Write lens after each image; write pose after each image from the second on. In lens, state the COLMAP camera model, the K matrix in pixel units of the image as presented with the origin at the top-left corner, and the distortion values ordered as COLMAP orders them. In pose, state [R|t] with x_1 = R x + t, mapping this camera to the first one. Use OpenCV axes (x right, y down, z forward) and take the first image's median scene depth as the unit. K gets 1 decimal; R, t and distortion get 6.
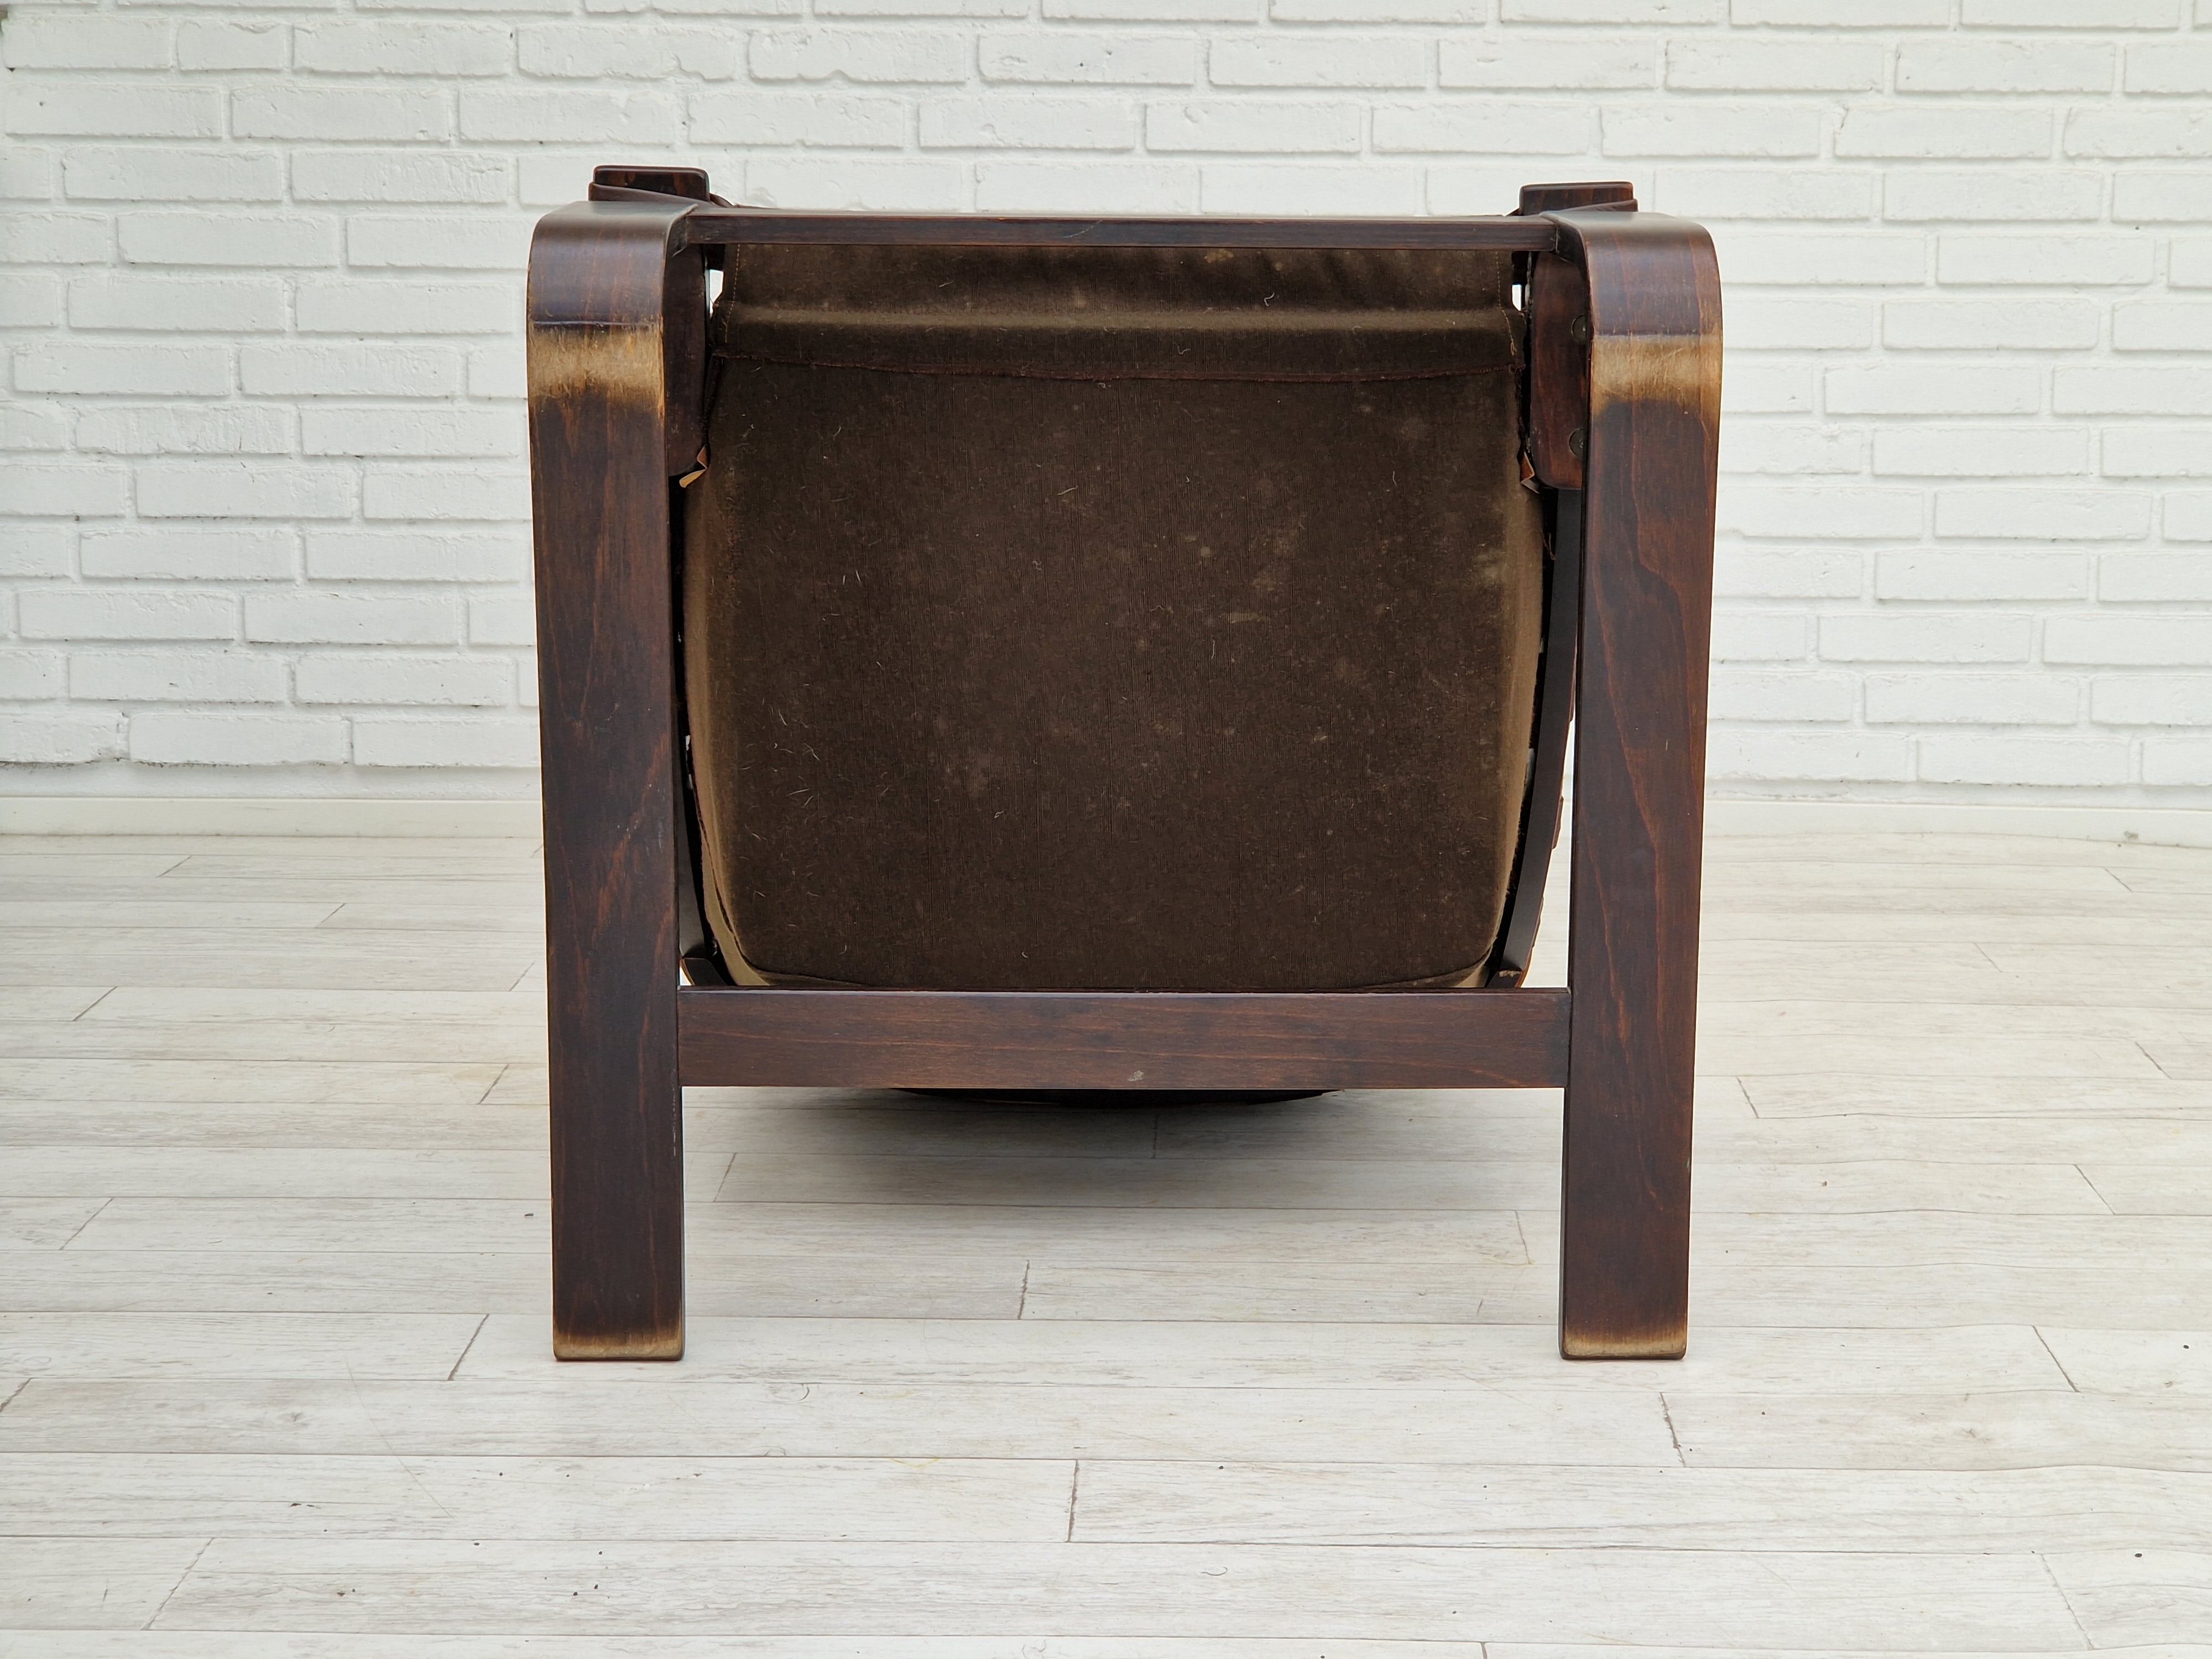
lens RADIAL K [[4394.5, 0, 1180.7], [0, 4394.5, 828.5], [0, 0, 1]] dist [0.019631, 0.469358]
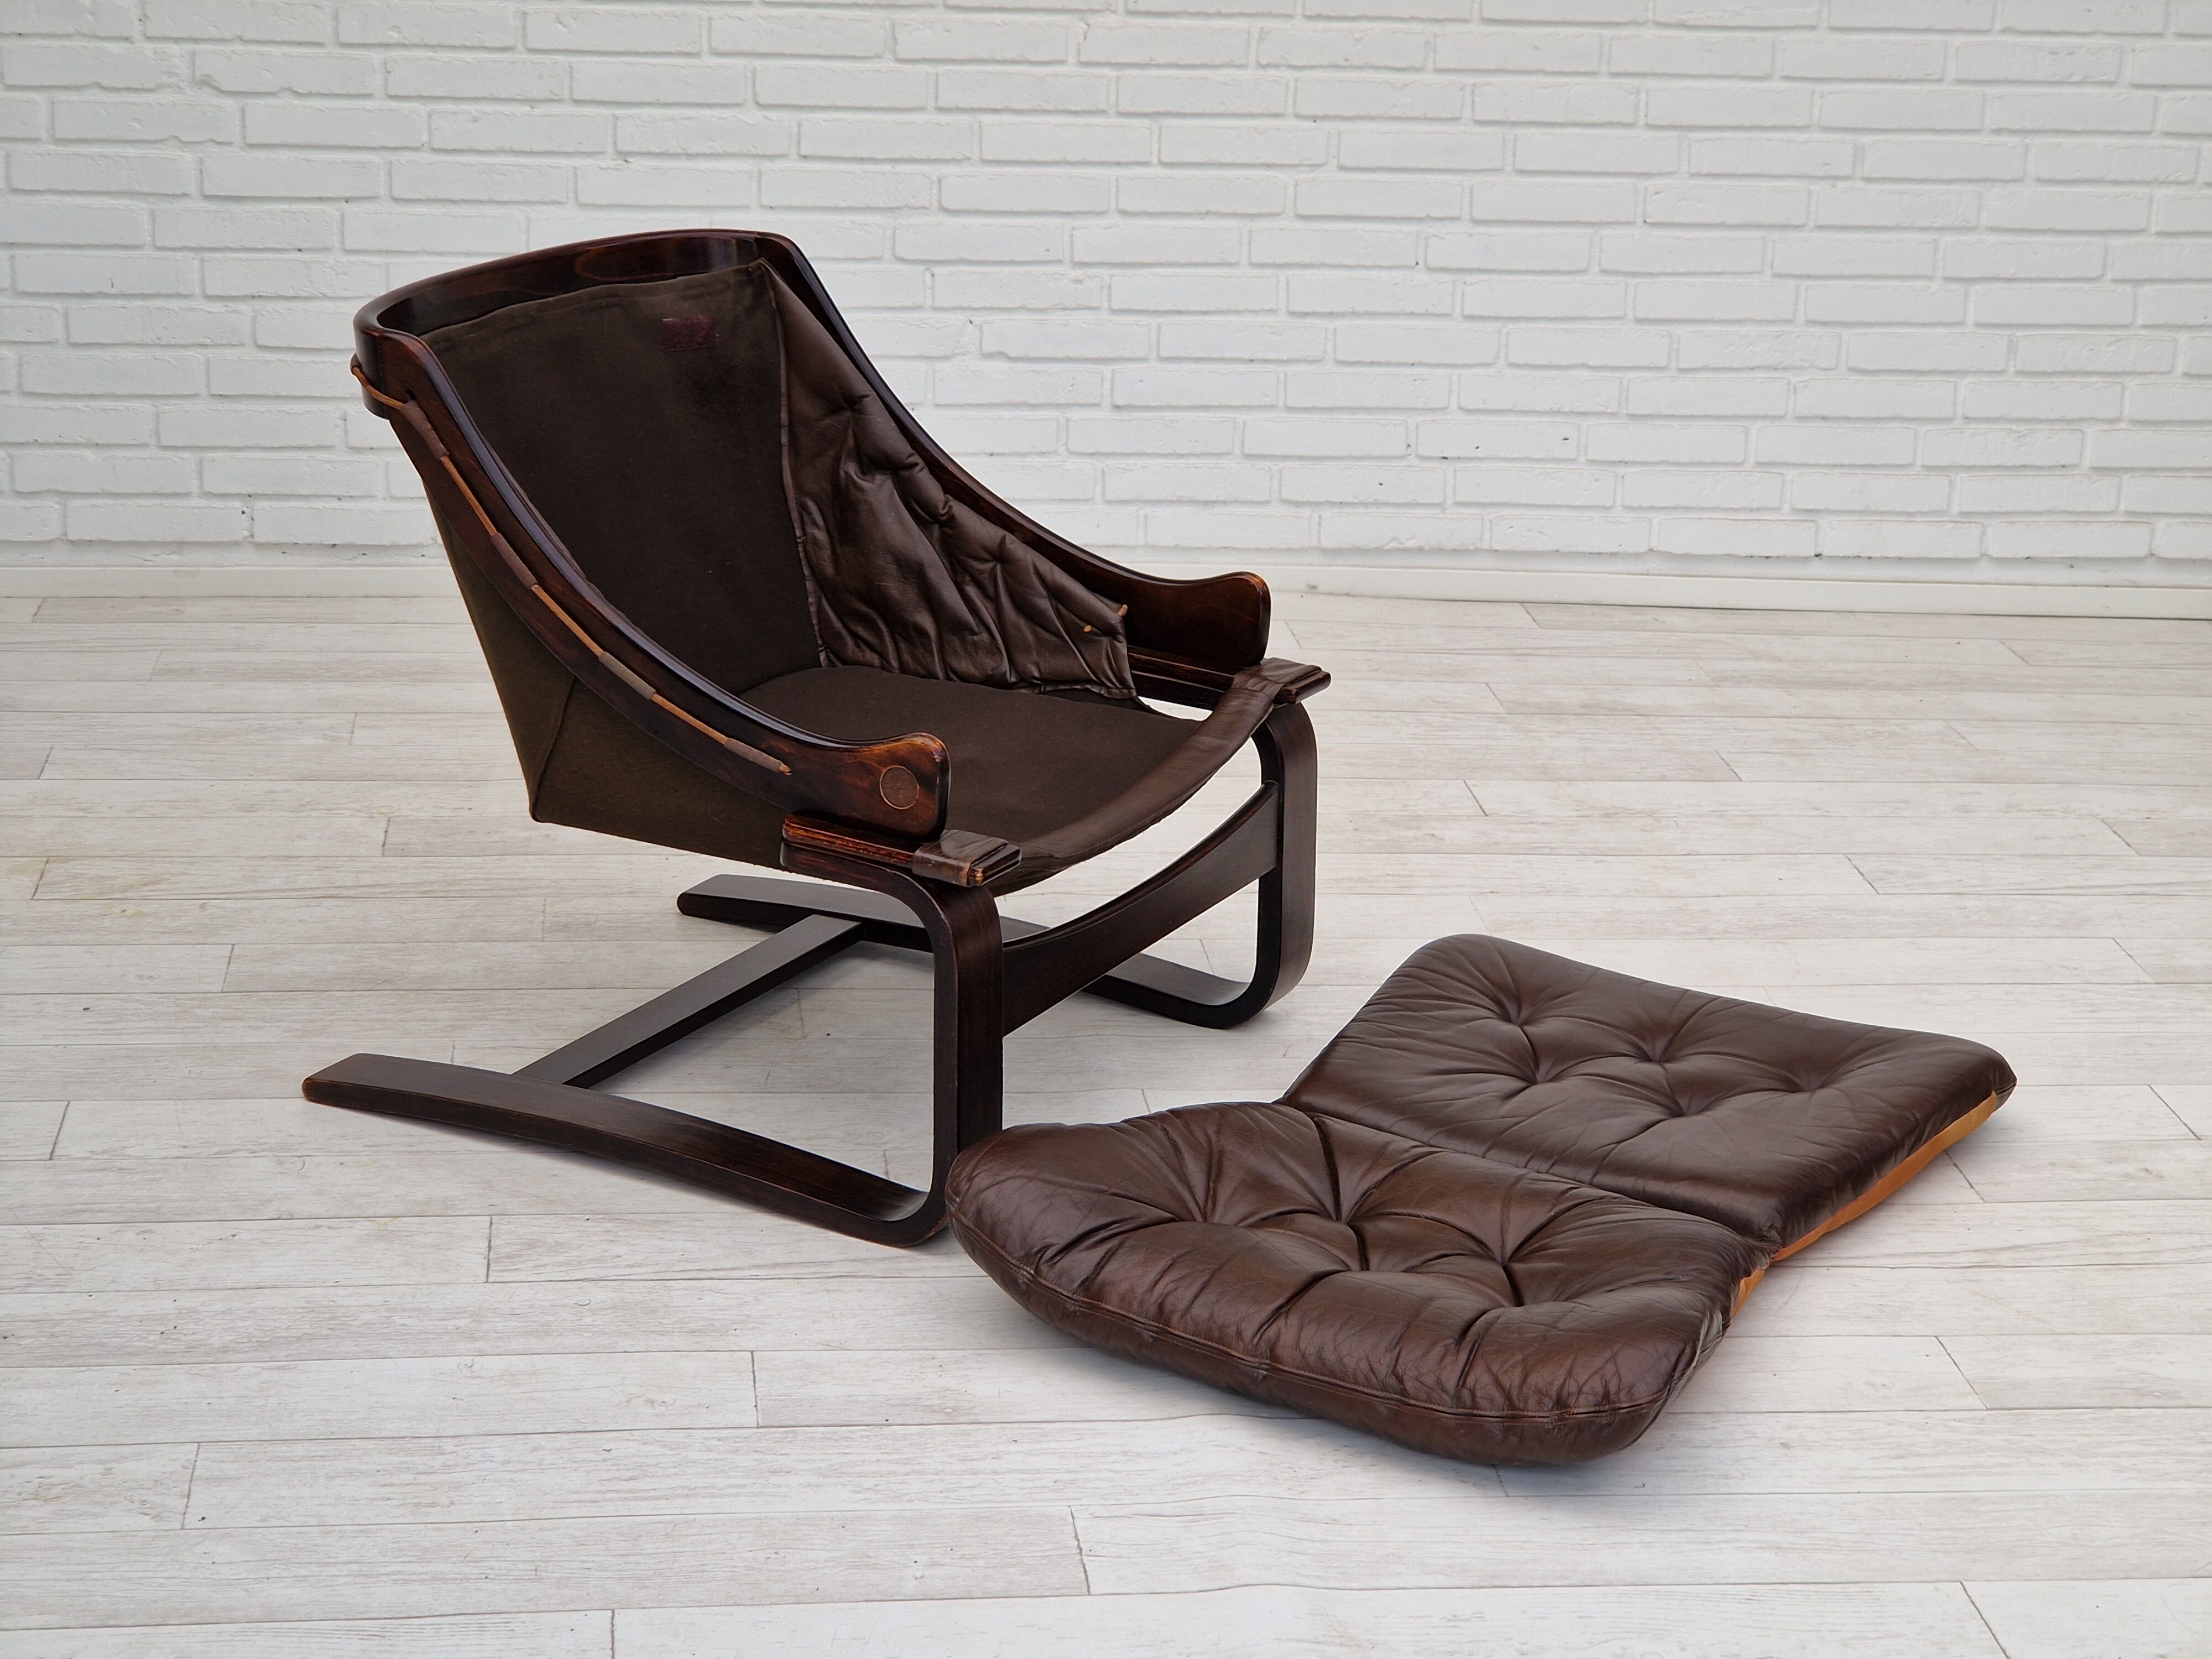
lens RADIAL K [[4462.6, 0, 1200.7], [0, 4462.6, 823.6], [0, 0, 1]] dist [0.023010, 0.445687]
pose [[0.990603, -0.012987, 0.136151, 0.006007], [-0.006245, 0.990148, 0.139886, -0.116129], [-0.136626, -0.139422, 0.980762, -0.291162]]
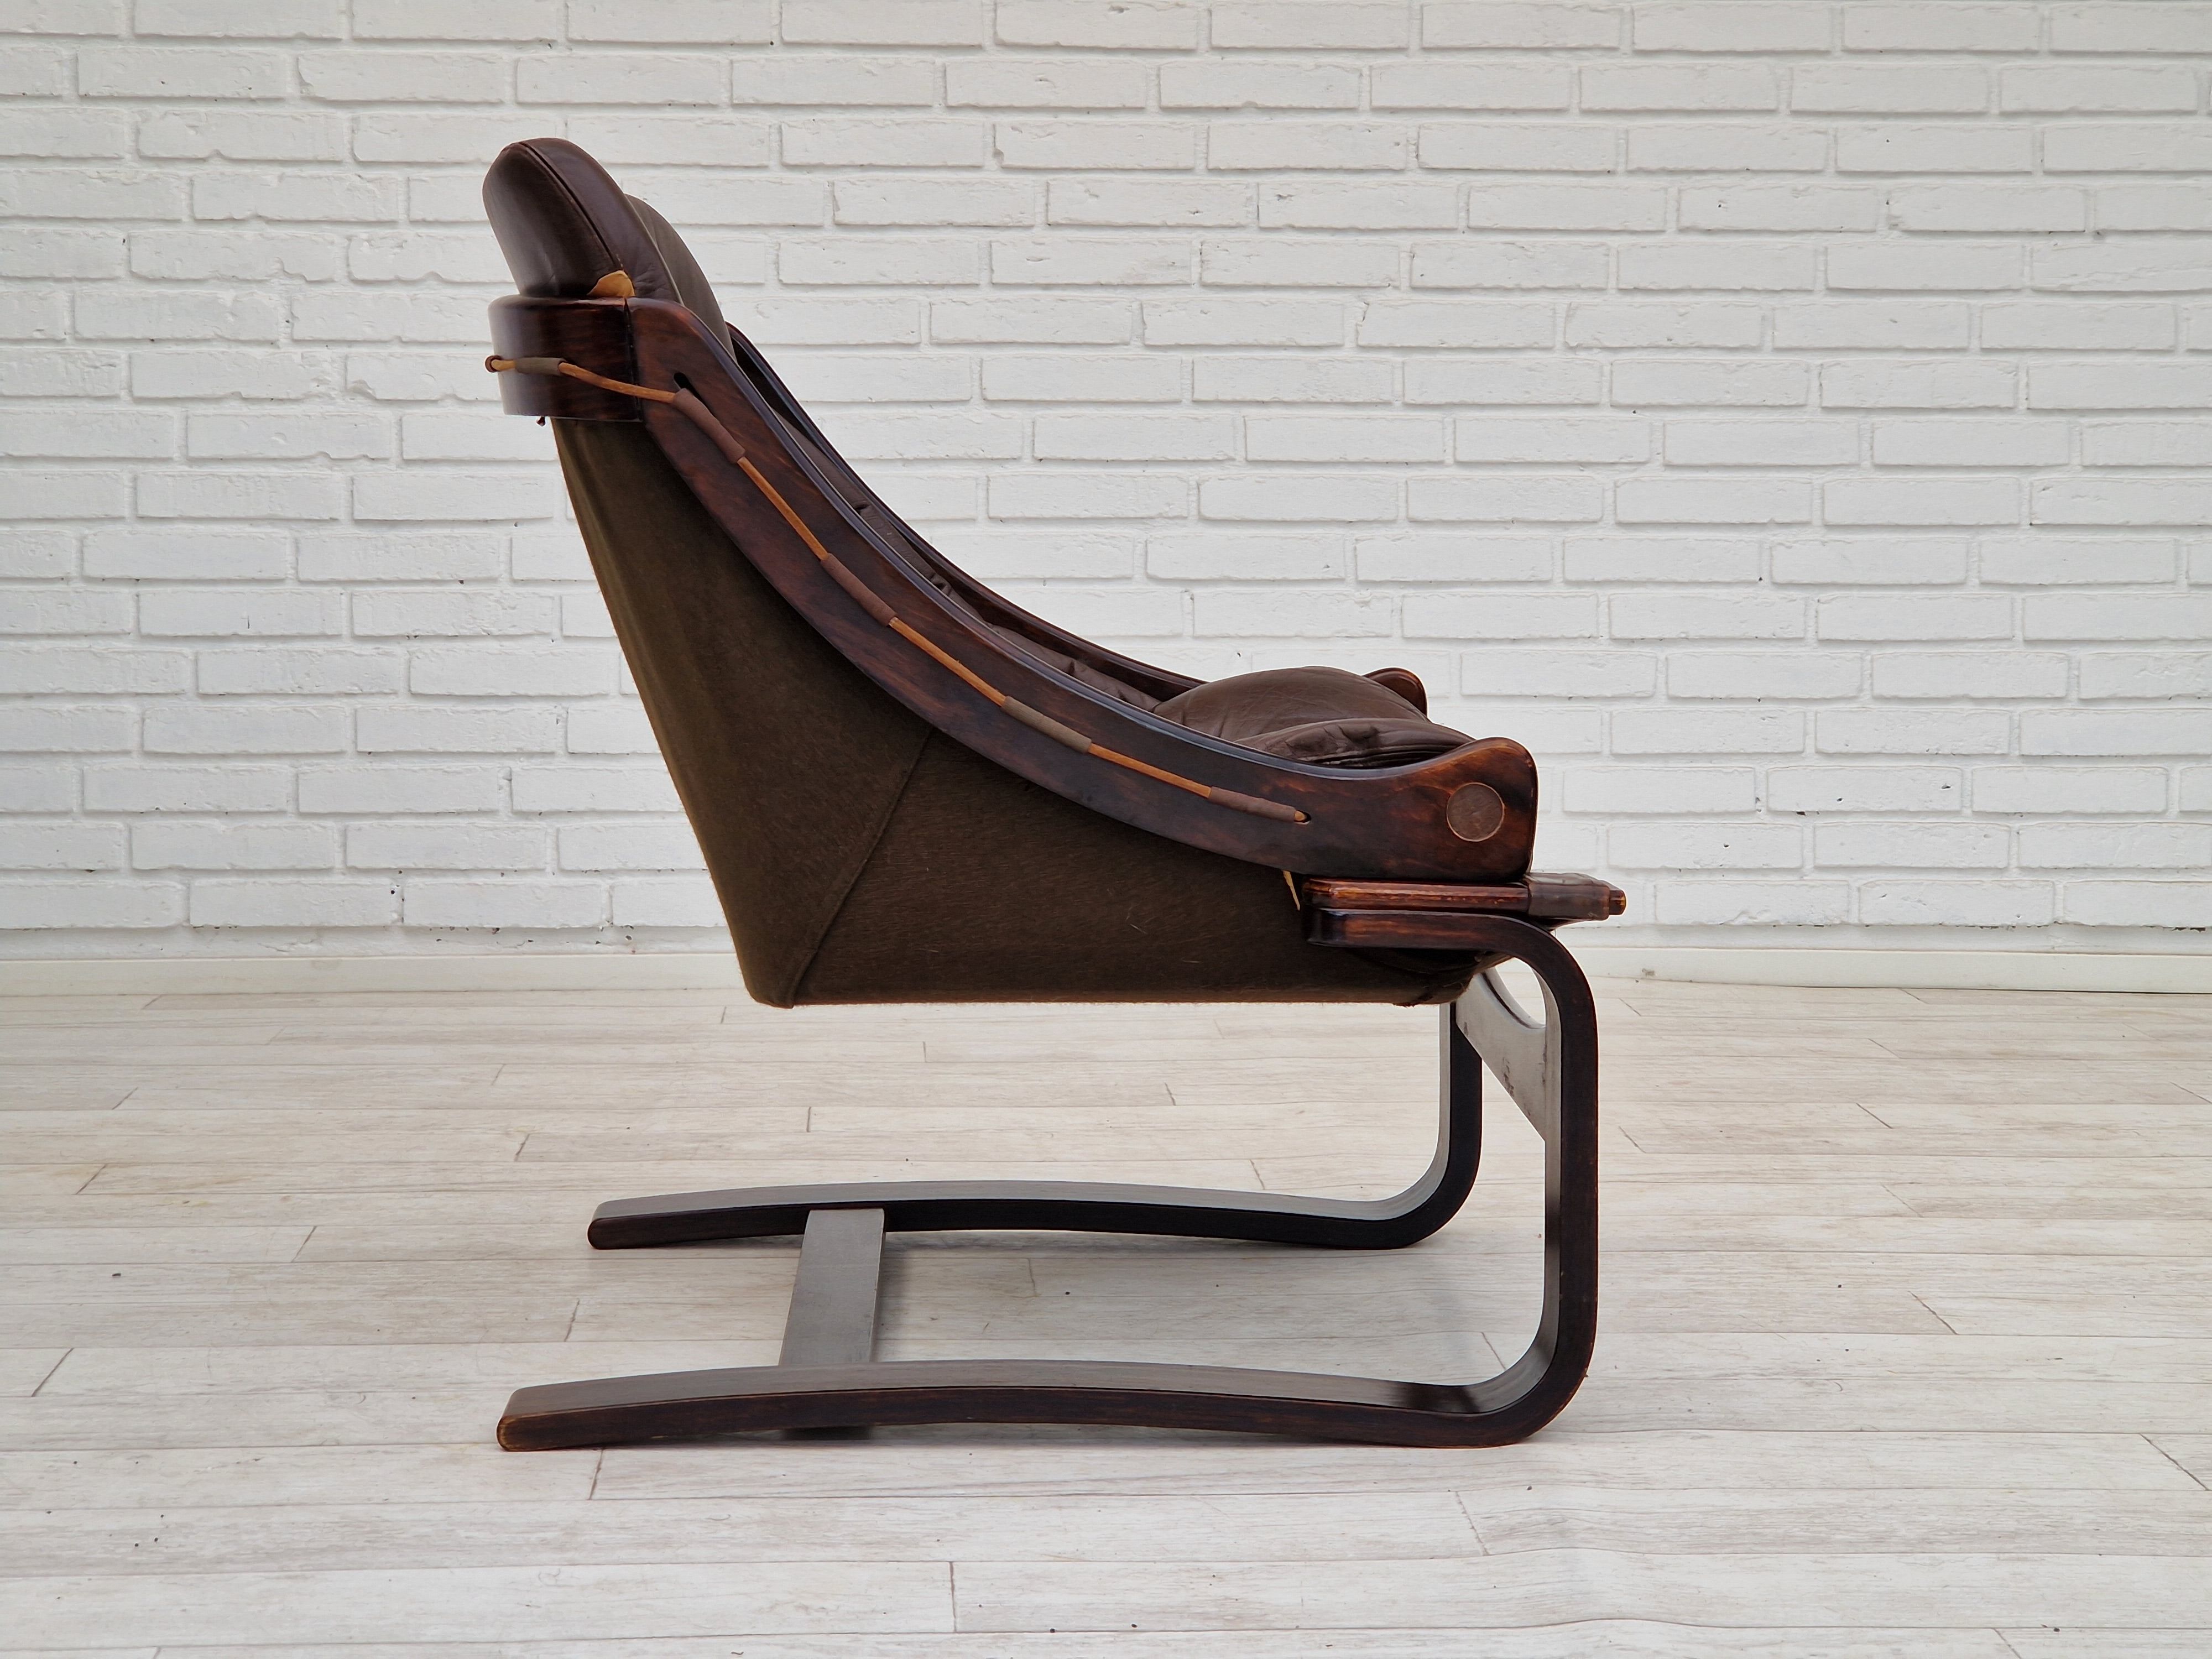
lens RADIAL K [[4401.9, 0, 1089.8], [0, 4401.9, 787.3], [0, 0, 1]] dist [0.024366, 0.474809]
pose [[0.998479, -0.010834, 0.054067, 0.022796], [0.014904, 0.997038, -0.075455, 0.036779], [-0.053089, 0.076146, 0.995682, -0.070250]]
